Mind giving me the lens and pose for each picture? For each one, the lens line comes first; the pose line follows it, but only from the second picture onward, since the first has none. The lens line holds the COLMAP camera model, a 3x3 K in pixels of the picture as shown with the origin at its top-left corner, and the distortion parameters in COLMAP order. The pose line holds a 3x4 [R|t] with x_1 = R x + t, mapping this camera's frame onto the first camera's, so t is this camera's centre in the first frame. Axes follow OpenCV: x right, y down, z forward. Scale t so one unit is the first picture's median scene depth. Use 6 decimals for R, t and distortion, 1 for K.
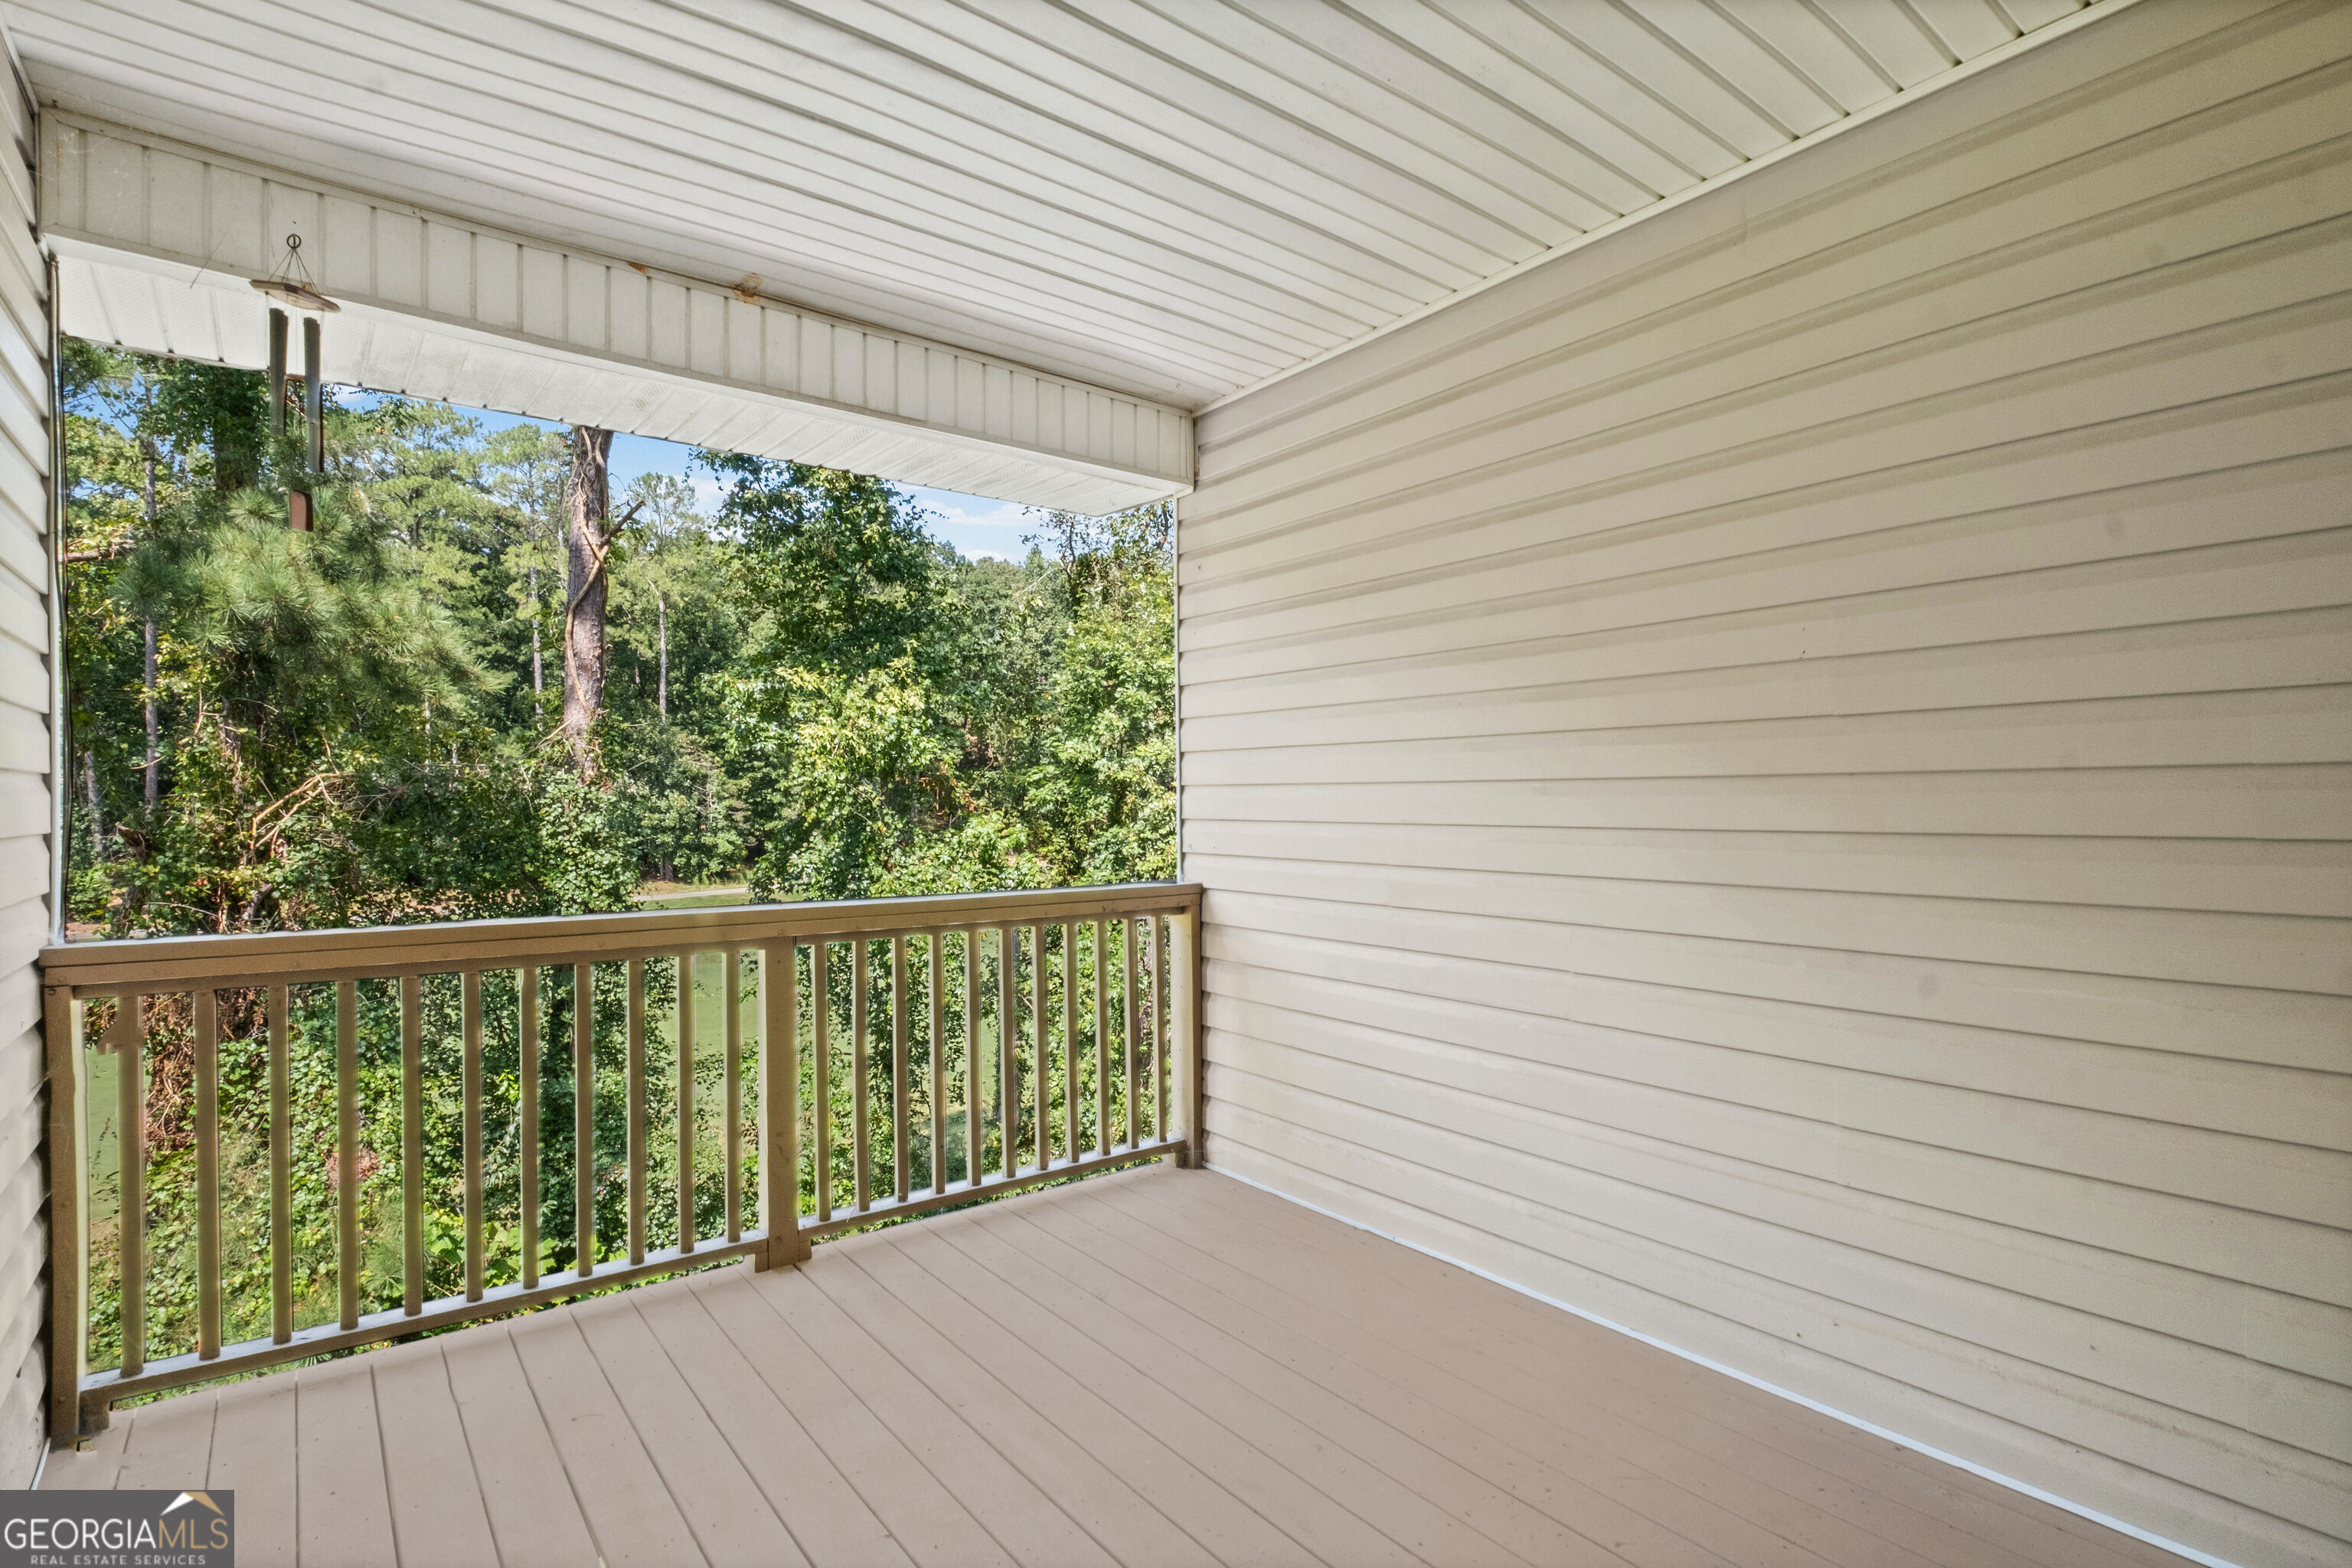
lens RADIAL K [[1132.3, 0, 1163.2], [0, 1132.3, 788.7], [0, 0, 1]] dist [0.002610, 0.000220]
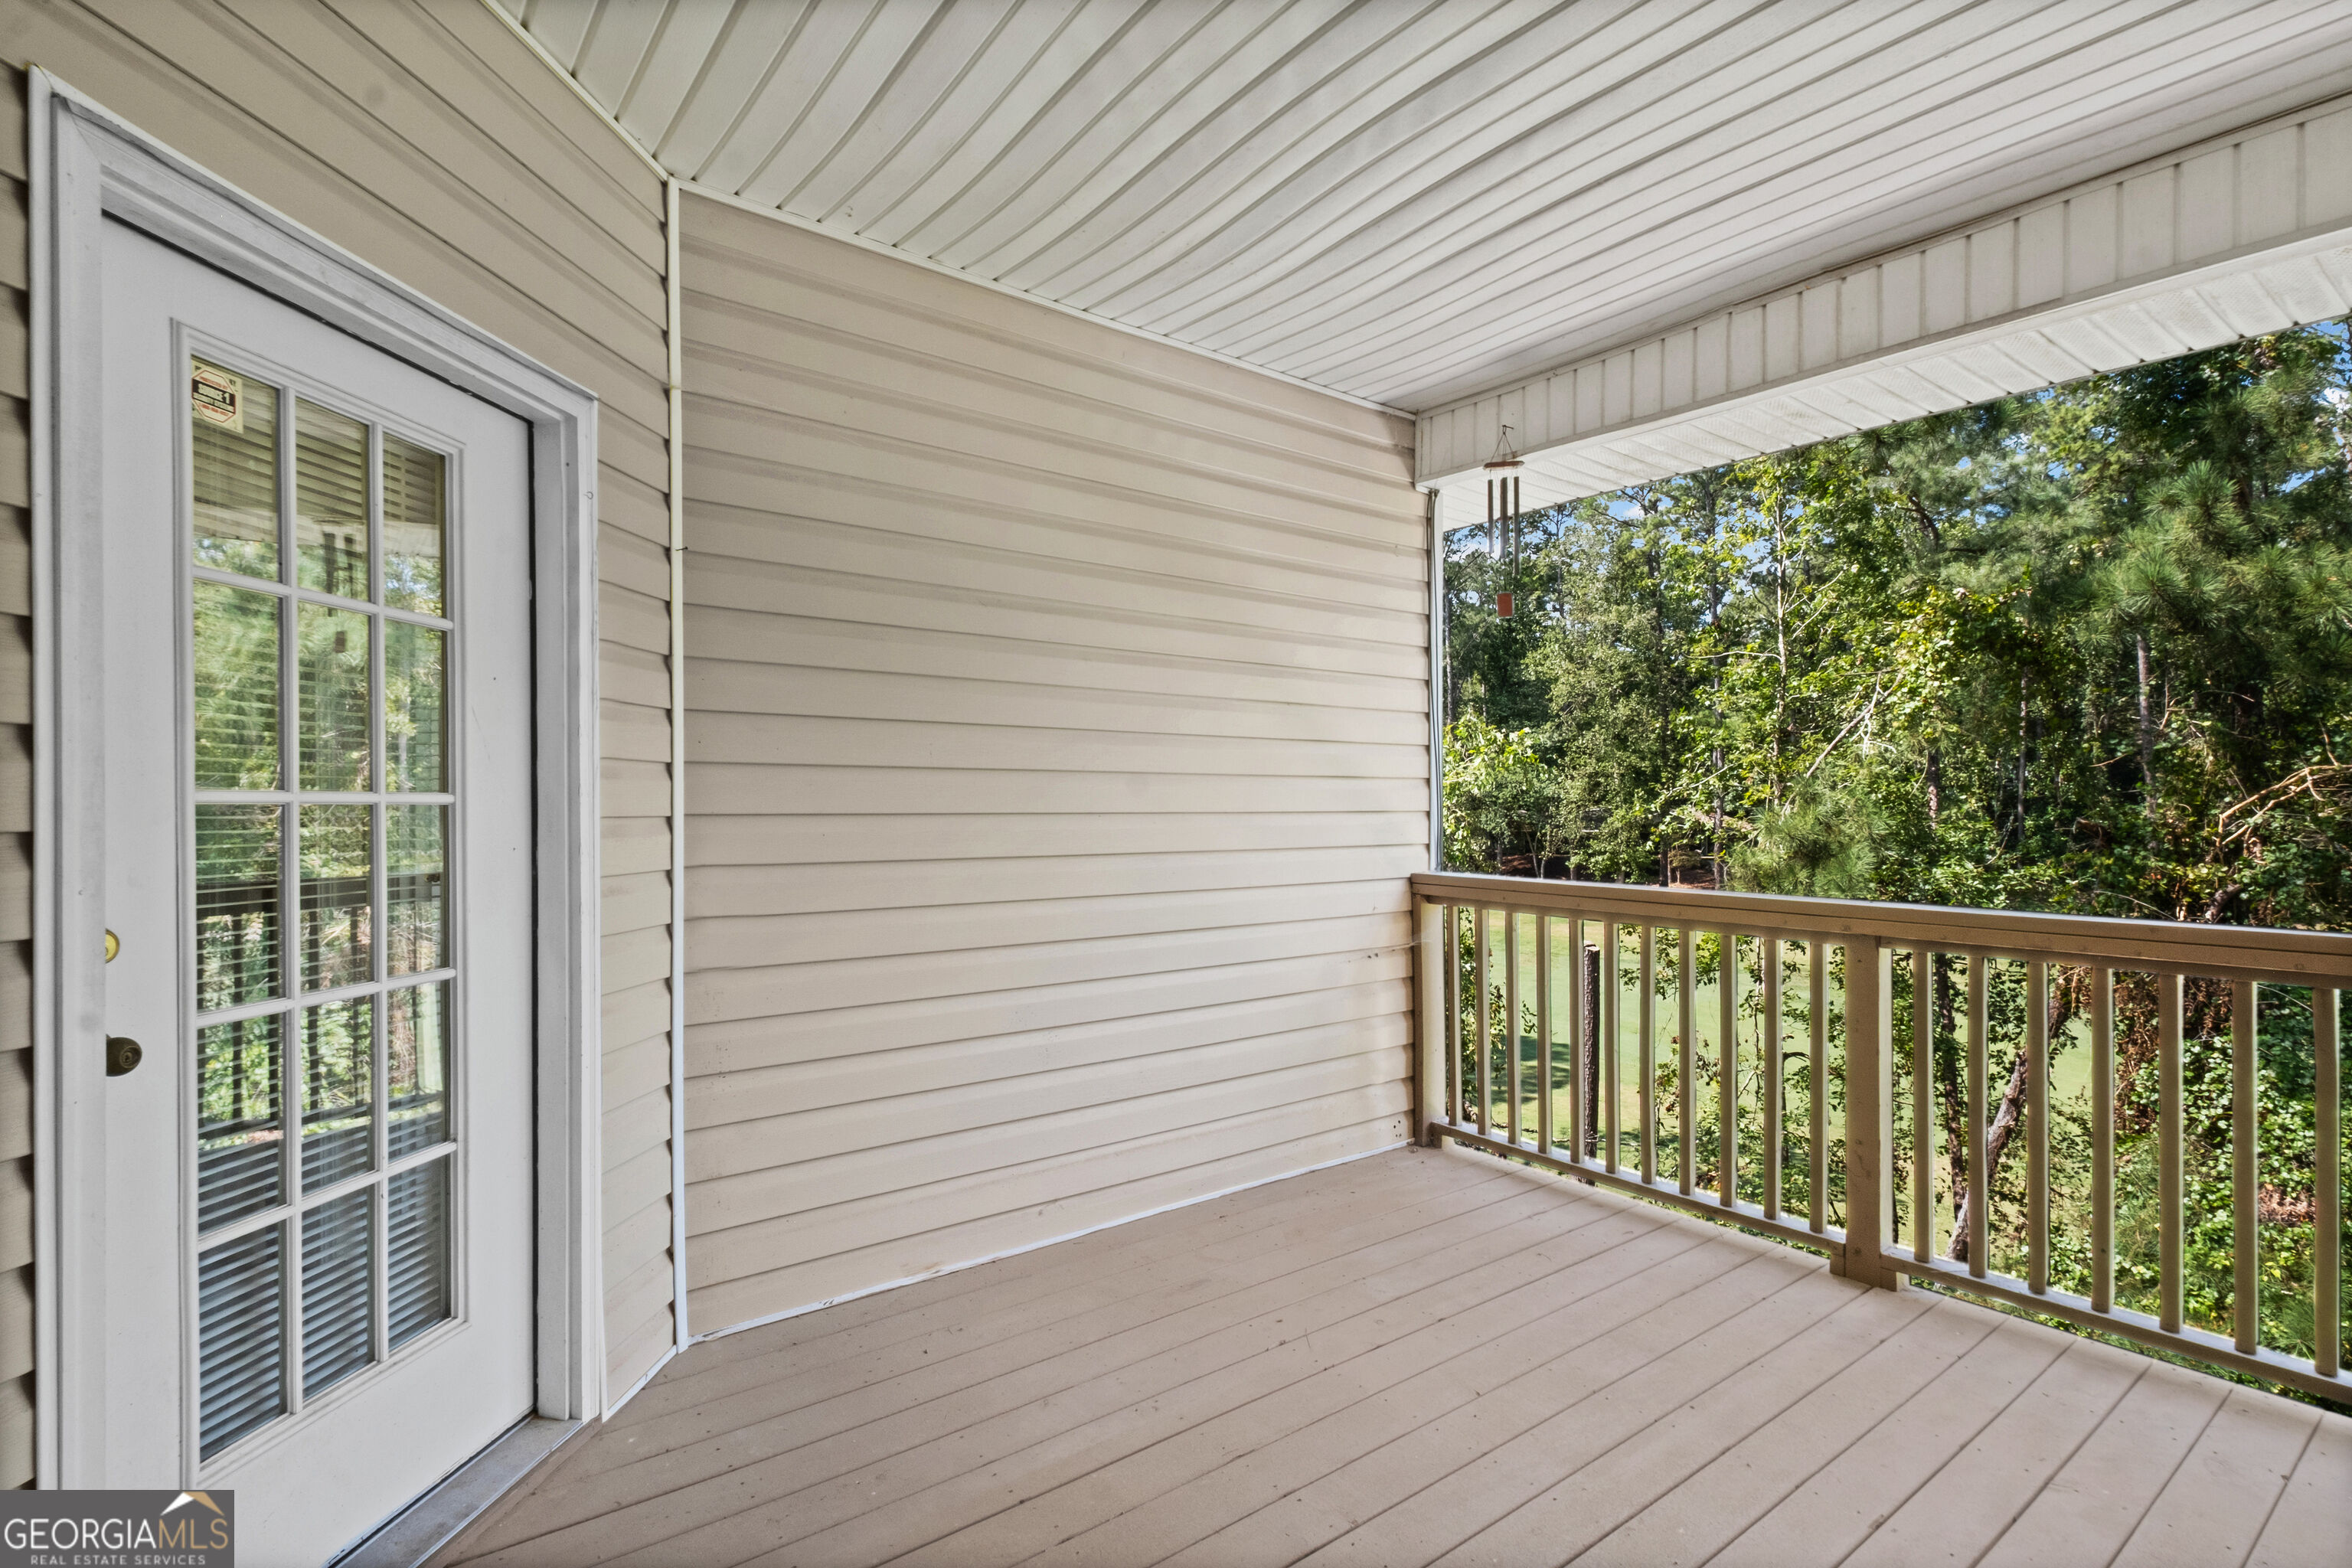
lens RADIAL K [[1132.3, 0, 1165.0], [0, 1132.3, 799.3], [0, 0, 1]] dist [0.002610, 0.000220]
pose [[0.004566, 0.003143, -0.999985, 0.161939], [0.008954, 0.999955, 0.003184, 0.002399], [0.999949, -0.008968, 0.004537, 0.110964]]
